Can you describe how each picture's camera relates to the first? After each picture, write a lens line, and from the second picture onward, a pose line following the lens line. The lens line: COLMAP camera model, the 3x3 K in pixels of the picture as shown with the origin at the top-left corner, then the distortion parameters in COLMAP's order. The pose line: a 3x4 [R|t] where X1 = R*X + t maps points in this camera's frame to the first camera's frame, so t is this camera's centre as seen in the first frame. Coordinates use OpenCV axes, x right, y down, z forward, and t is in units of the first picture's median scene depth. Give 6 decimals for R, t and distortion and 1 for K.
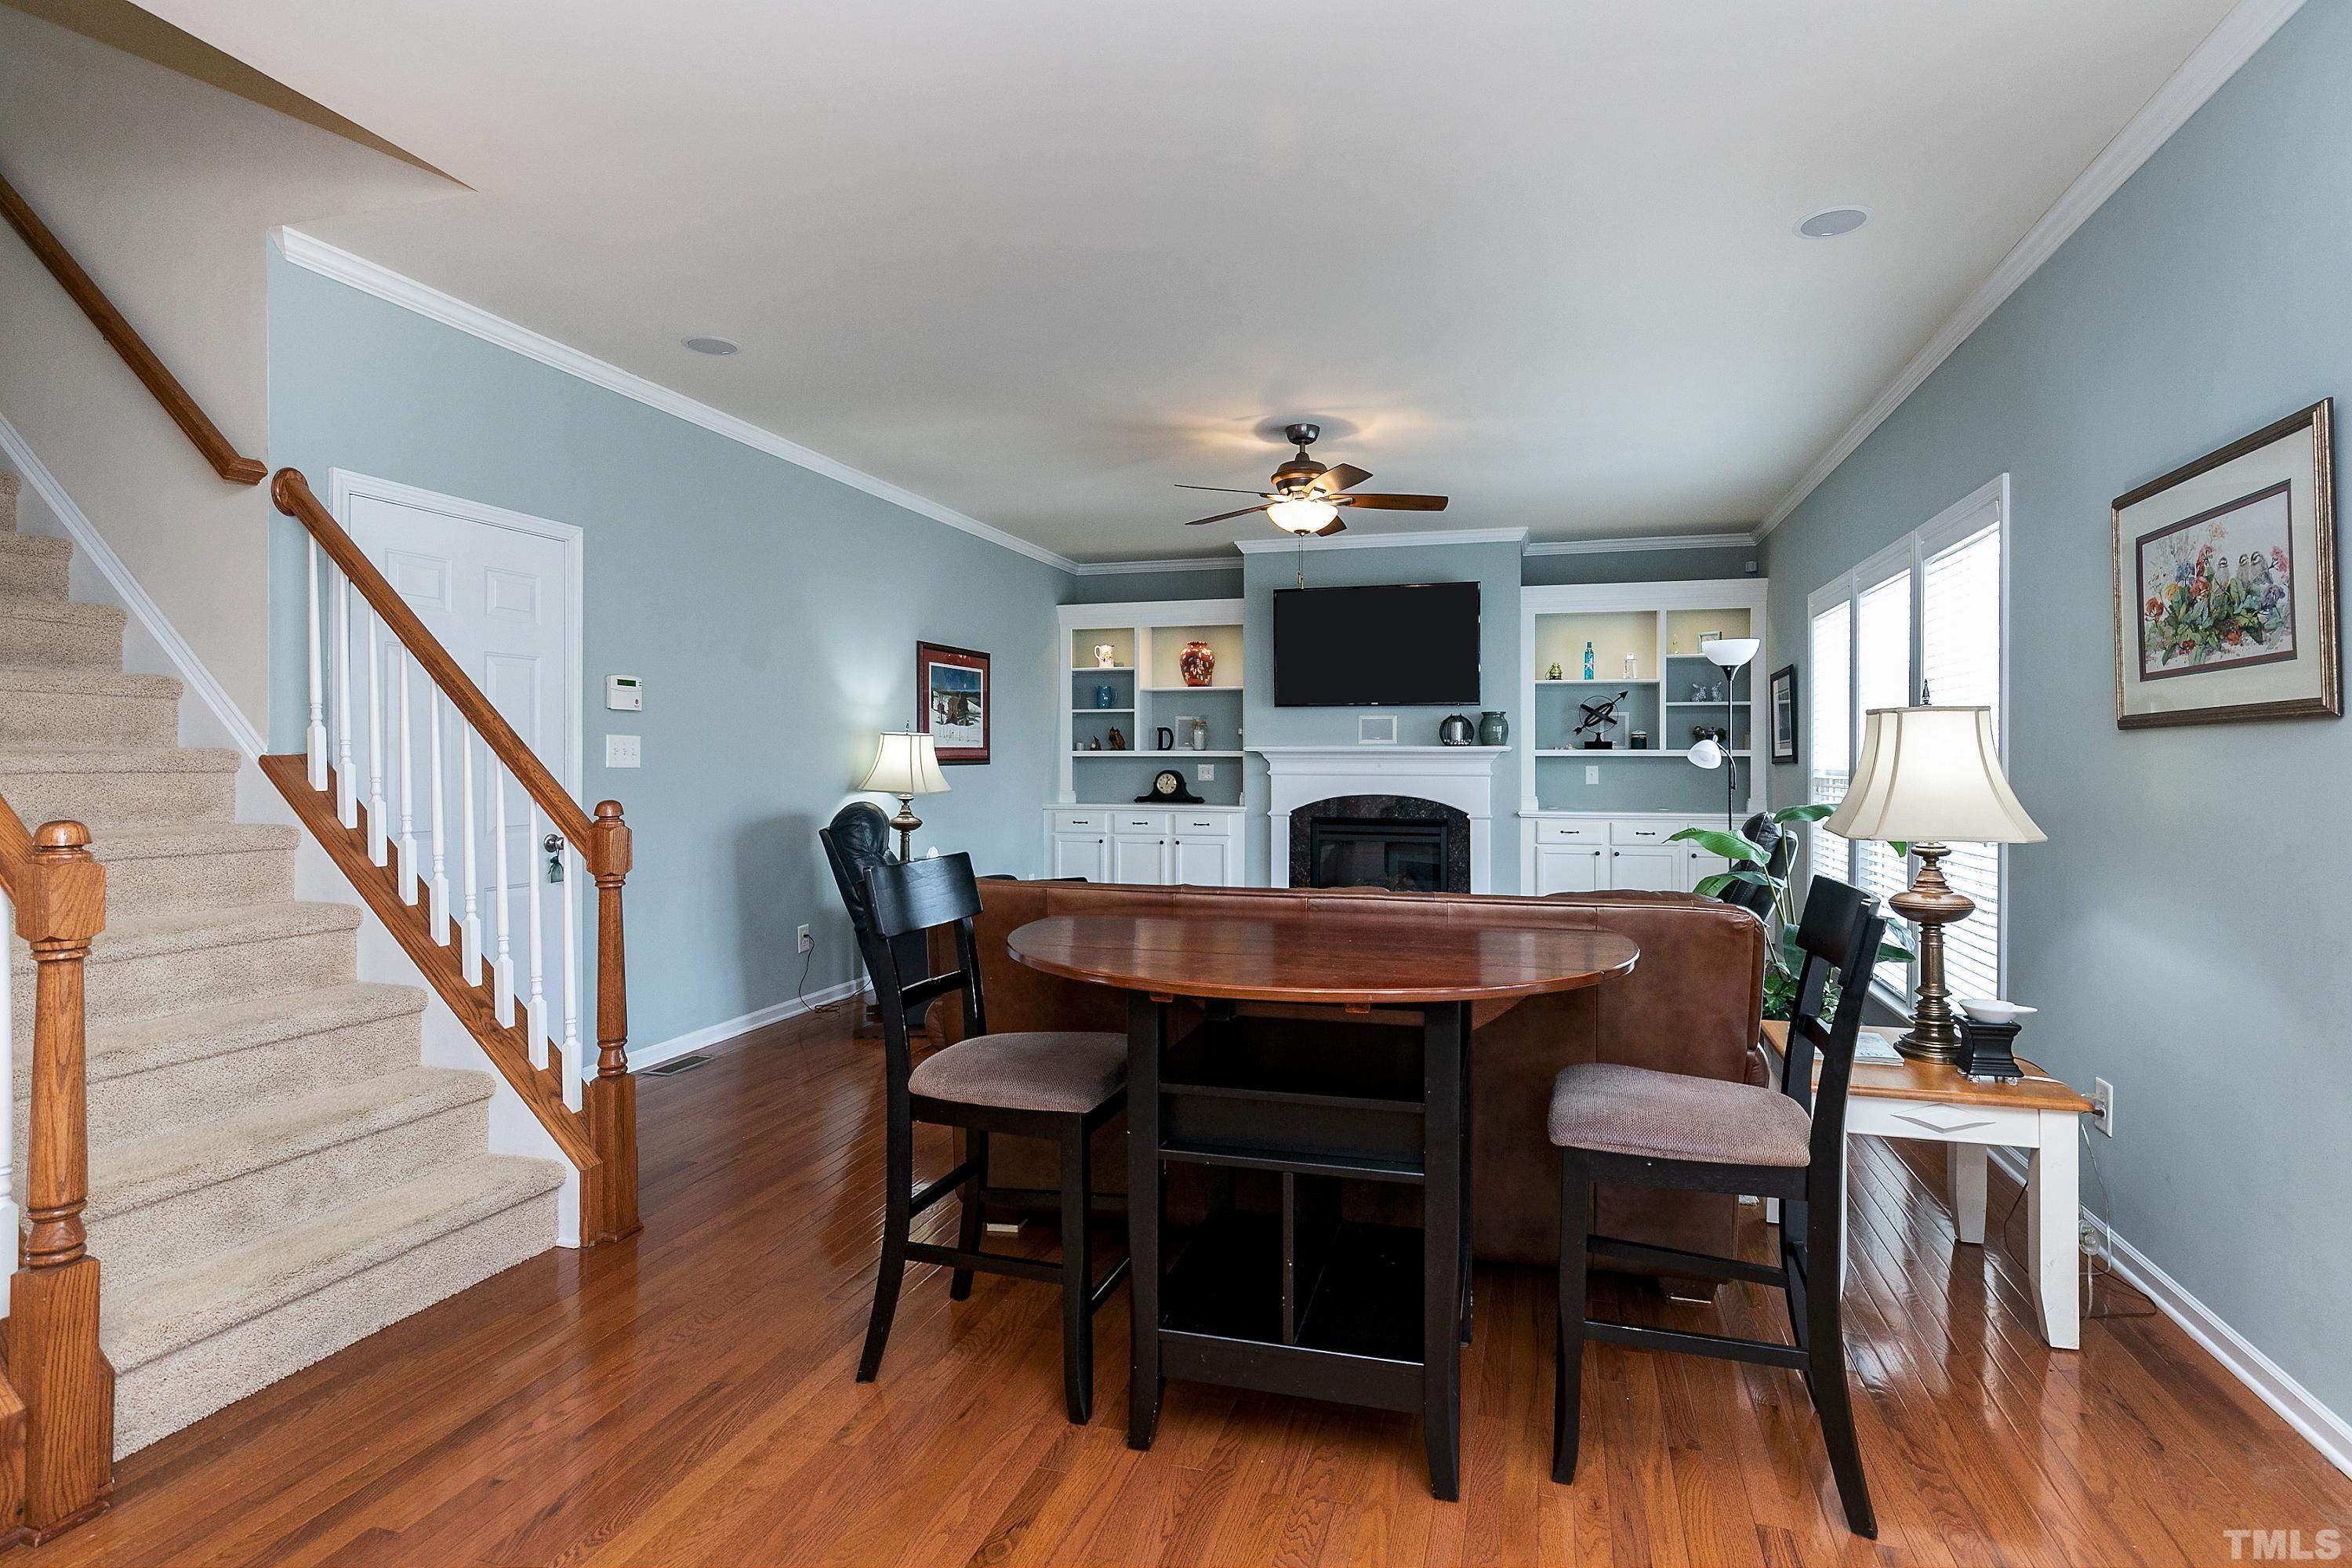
lens RADIAL K [[1168.6, 0, 1228.6], [0, 1168.6, 766.4], [0, 0, 1]] dist [-0.000877, 0.000345]
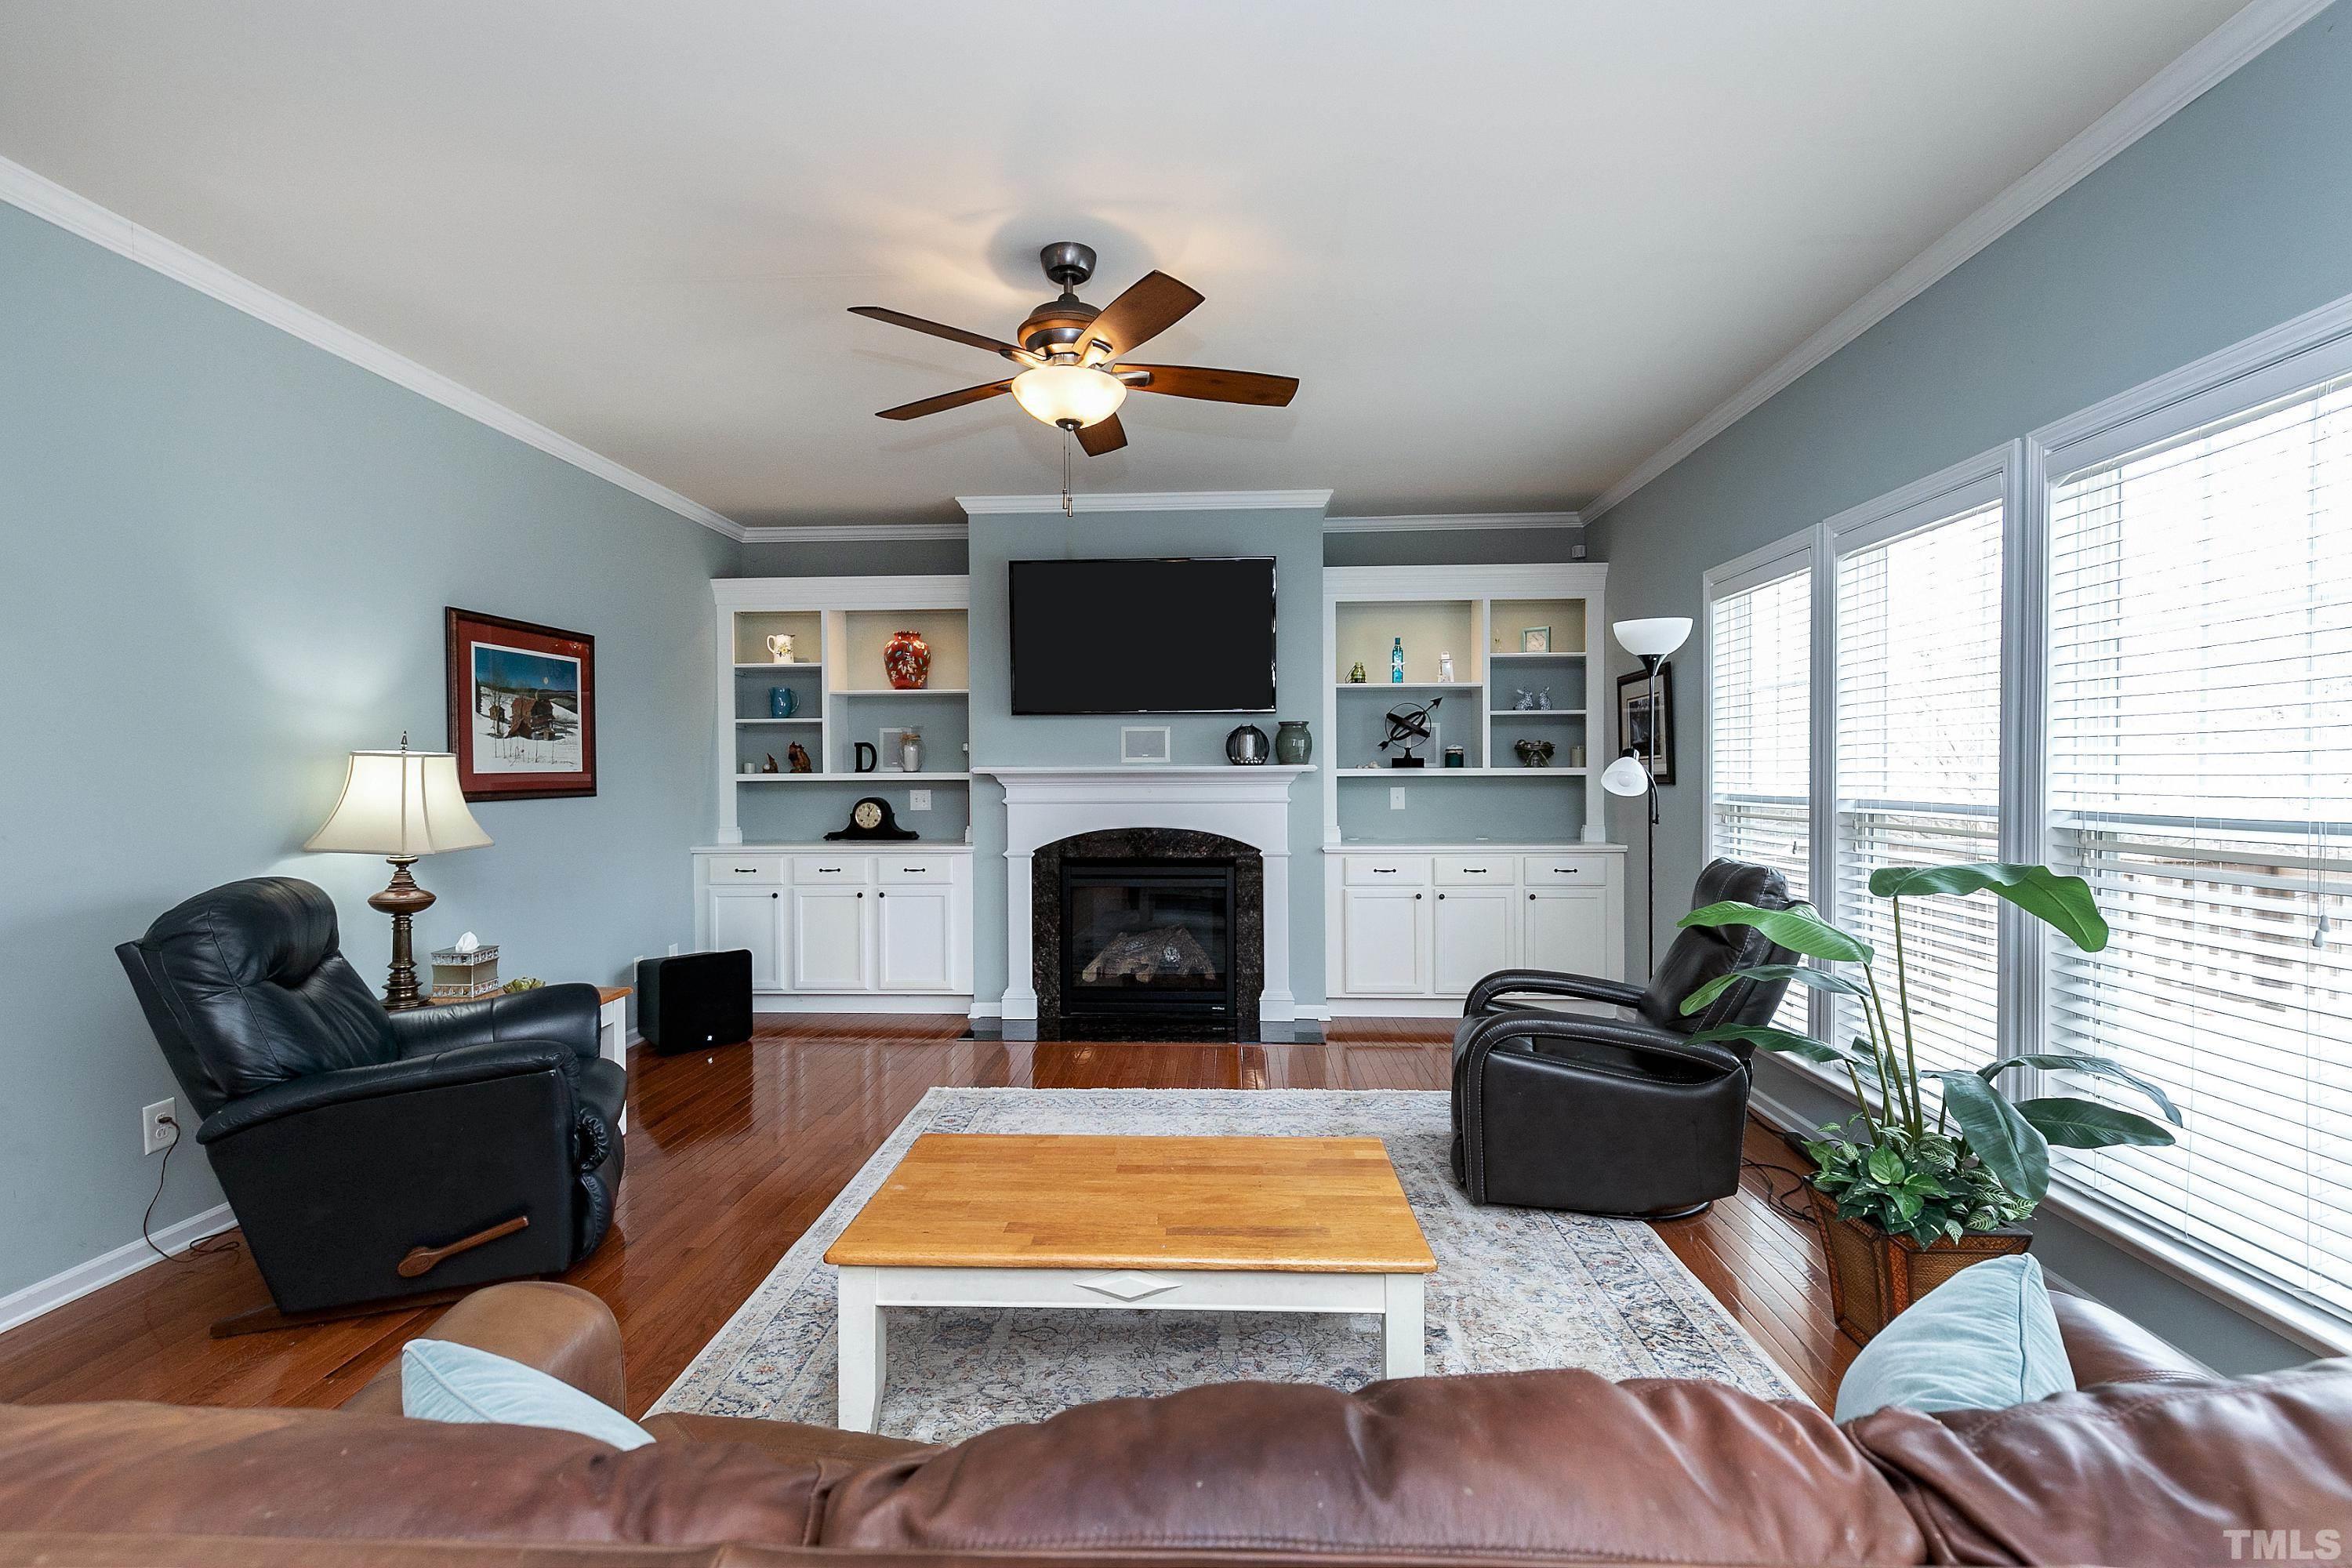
lens RADIAL K [[1082.6, 0, 1178.7], [0, 1082.6, 787.1], [0, 0, 1]] dist [0.014489, 0.000227]
pose [[0.978124, -0.010824, 0.207741, -0.001103], [0.009406, 0.999925, 0.007810, -0.008573], [-0.207810, -0.005685, 0.978153, 0.288329]]
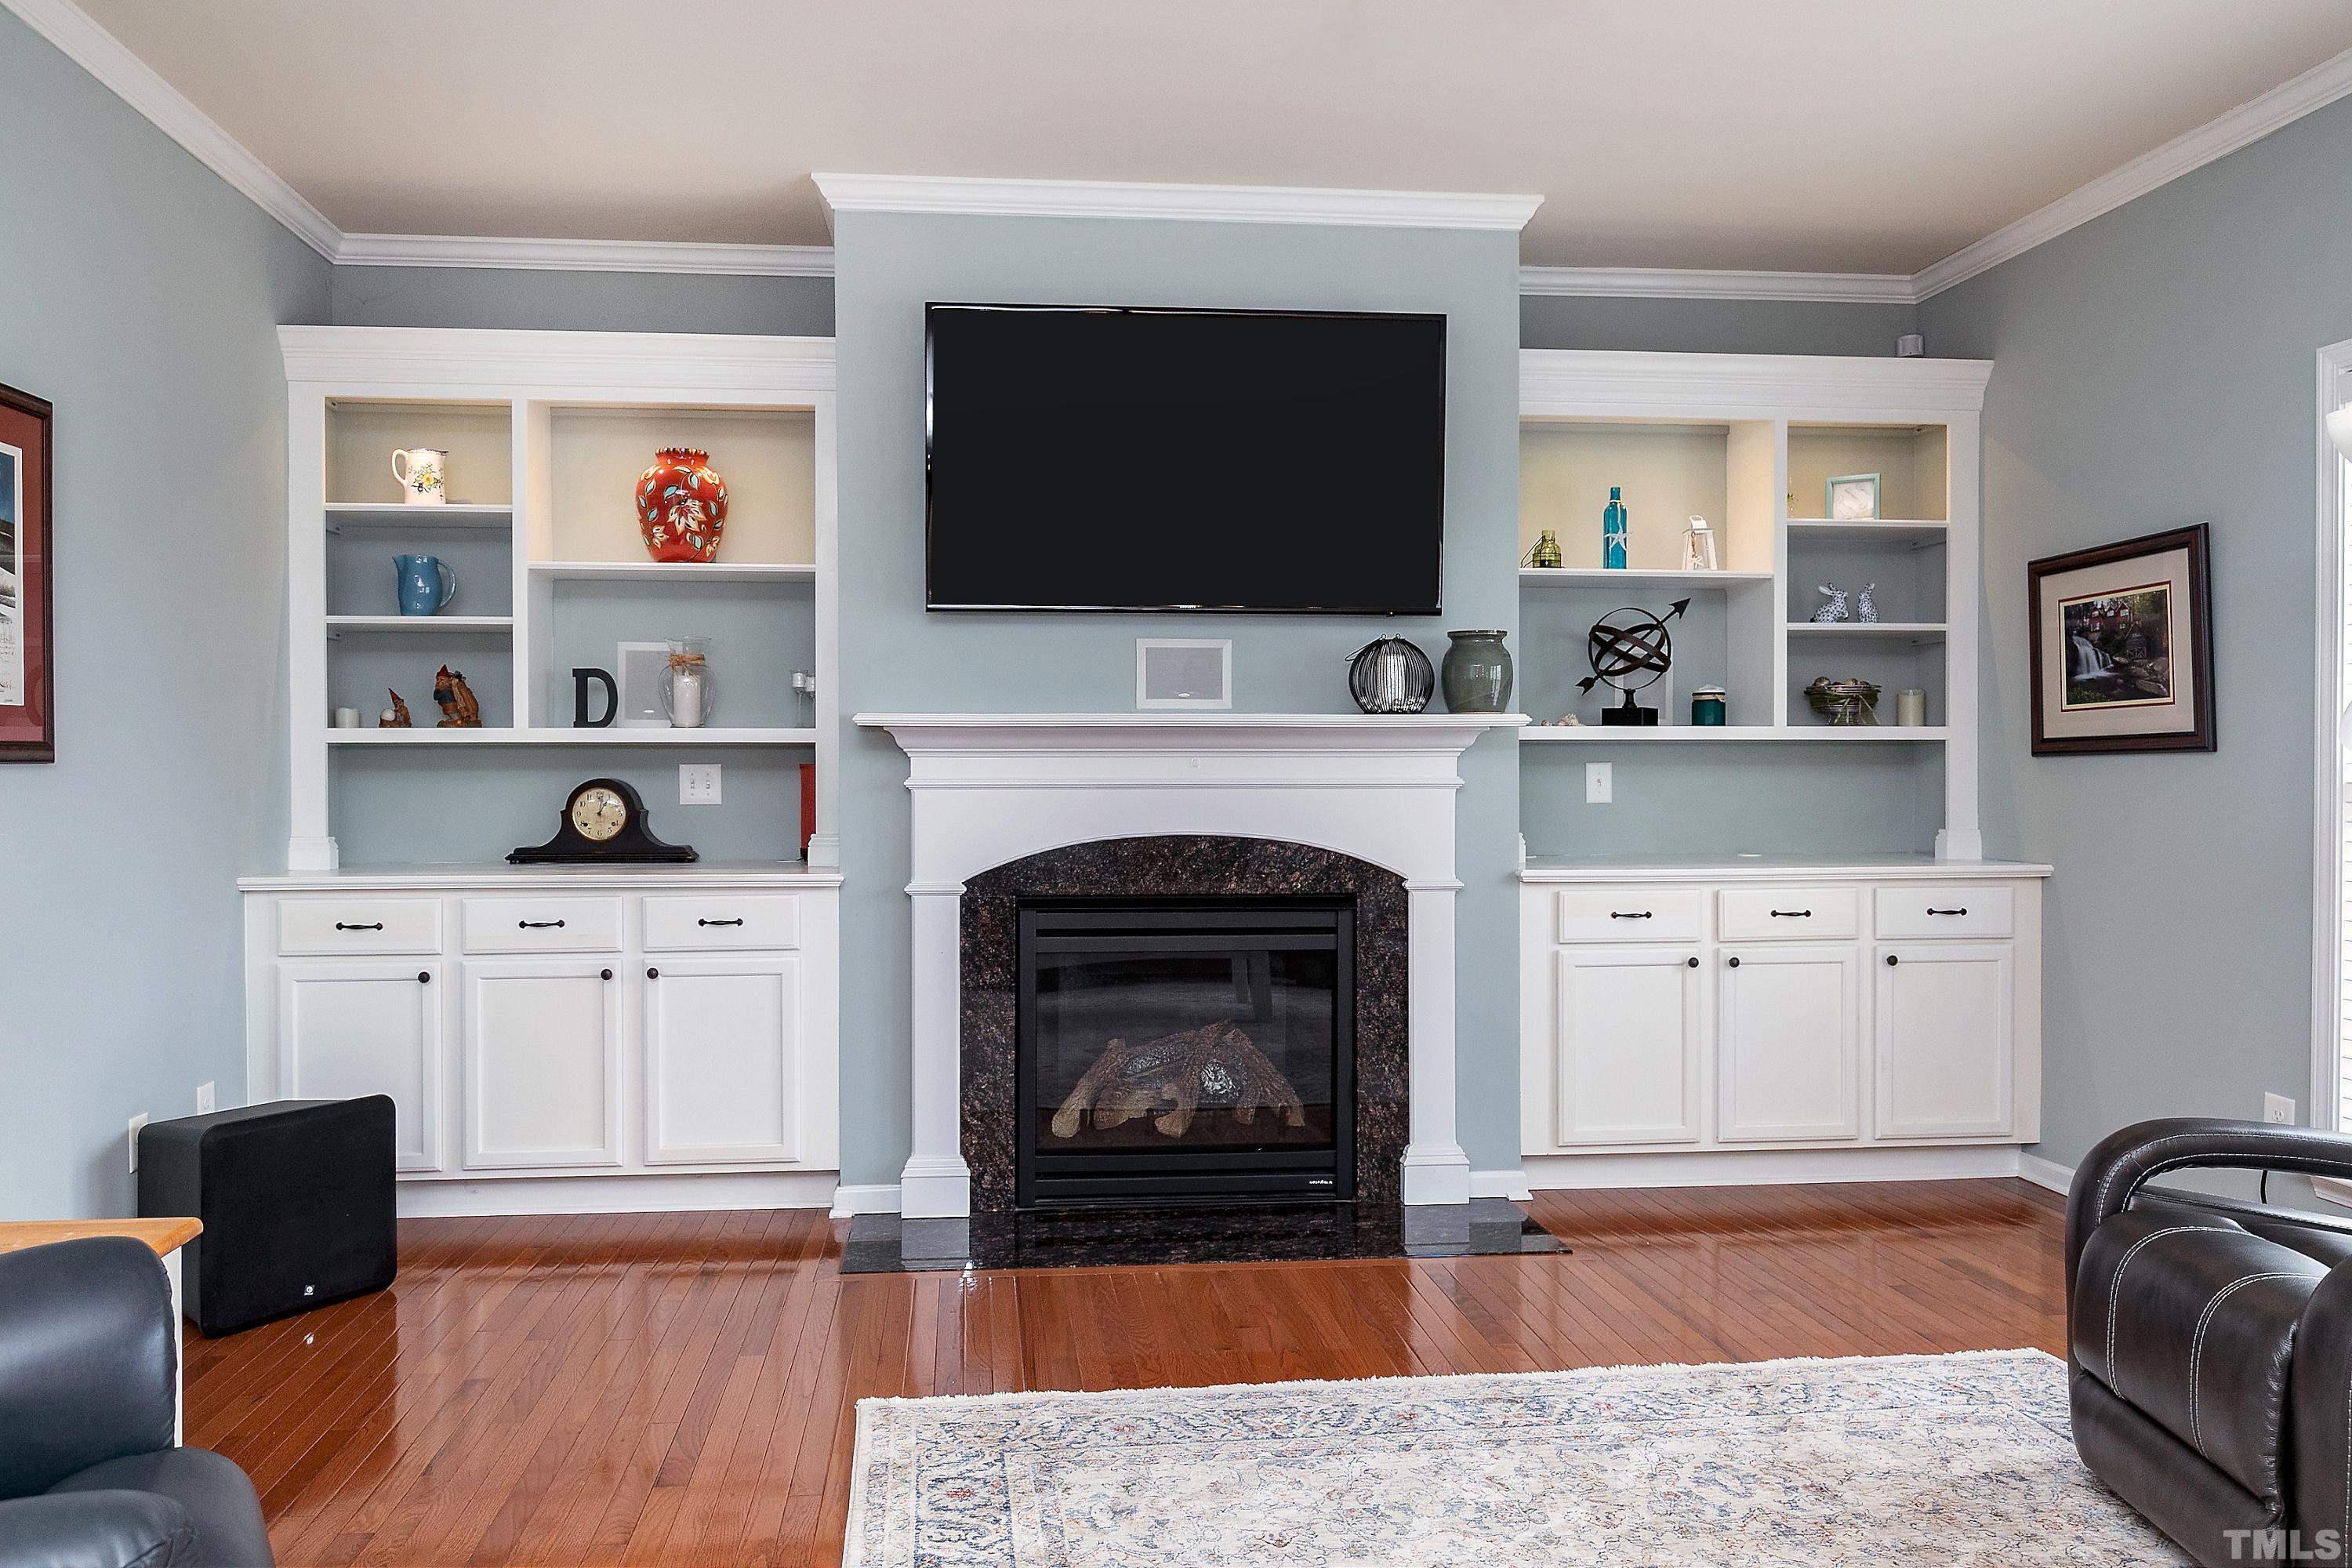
lens RADIAL K [[1650.1, 0, 1136.7], [0, 1650.1, 776.6], [0, 0, 1]] dist [-0.000234, -0.000567]
pose [[0.937395, -0.006263, 0.348212, -0.084840], [0.005575, 0.999980, 0.002978, 0.002036], [-0.348223, -0.000850, 0.937411, 0.474645]]
